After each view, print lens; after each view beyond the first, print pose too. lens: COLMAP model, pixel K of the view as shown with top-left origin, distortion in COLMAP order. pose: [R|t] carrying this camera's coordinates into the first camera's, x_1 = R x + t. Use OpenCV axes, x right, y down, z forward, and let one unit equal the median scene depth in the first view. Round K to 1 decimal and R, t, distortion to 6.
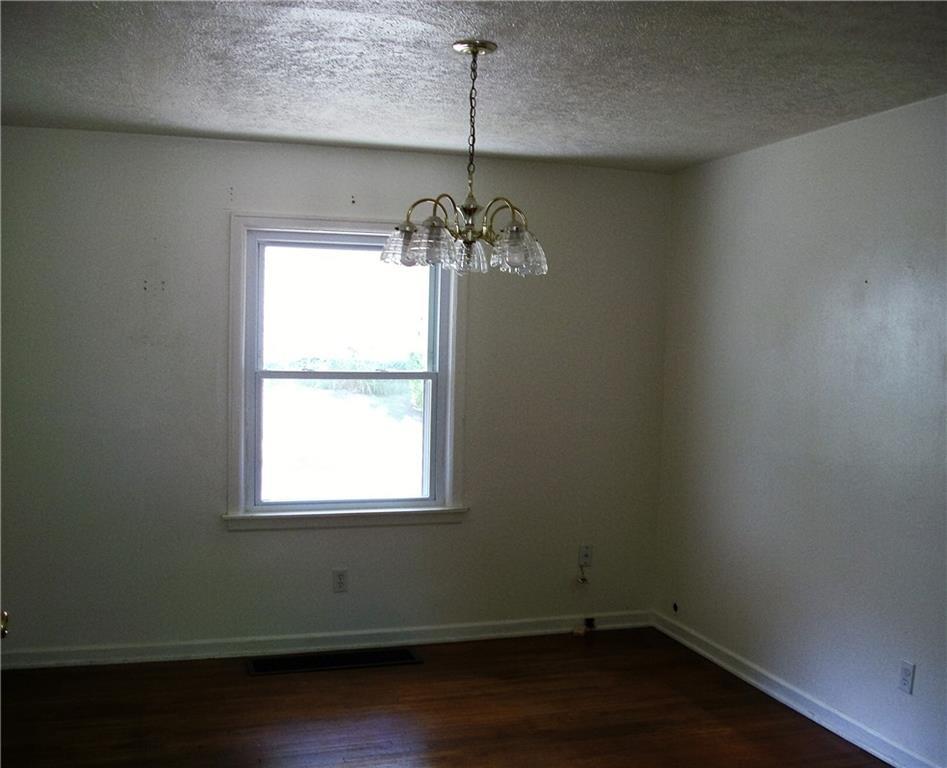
lens RADIAL K [[1040.0, 0, 472.5], [0, 1040.0, 389.7], [0, 0, 1]] dist [-0.141723, 0.000000]
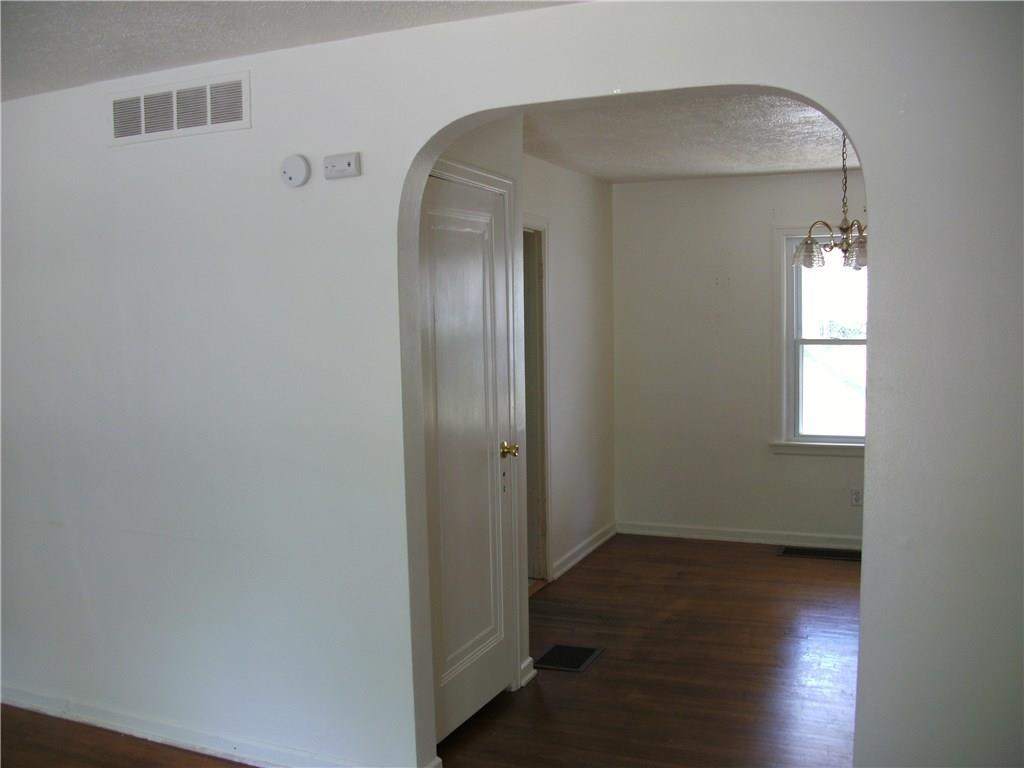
lens RADIAL K [[1006.6, 0, 511.4], [0, 1006.6, 381.1], [0, 0, 1]] dist [-0.070245, 0.000000]
pose [[0.747277, 0.019648, -0.664222, 0.413651], [-0.005283, 0.999707, 0.023628, 0.008442], [0.664492, -0.014148, 0.747162, -0.265966]]
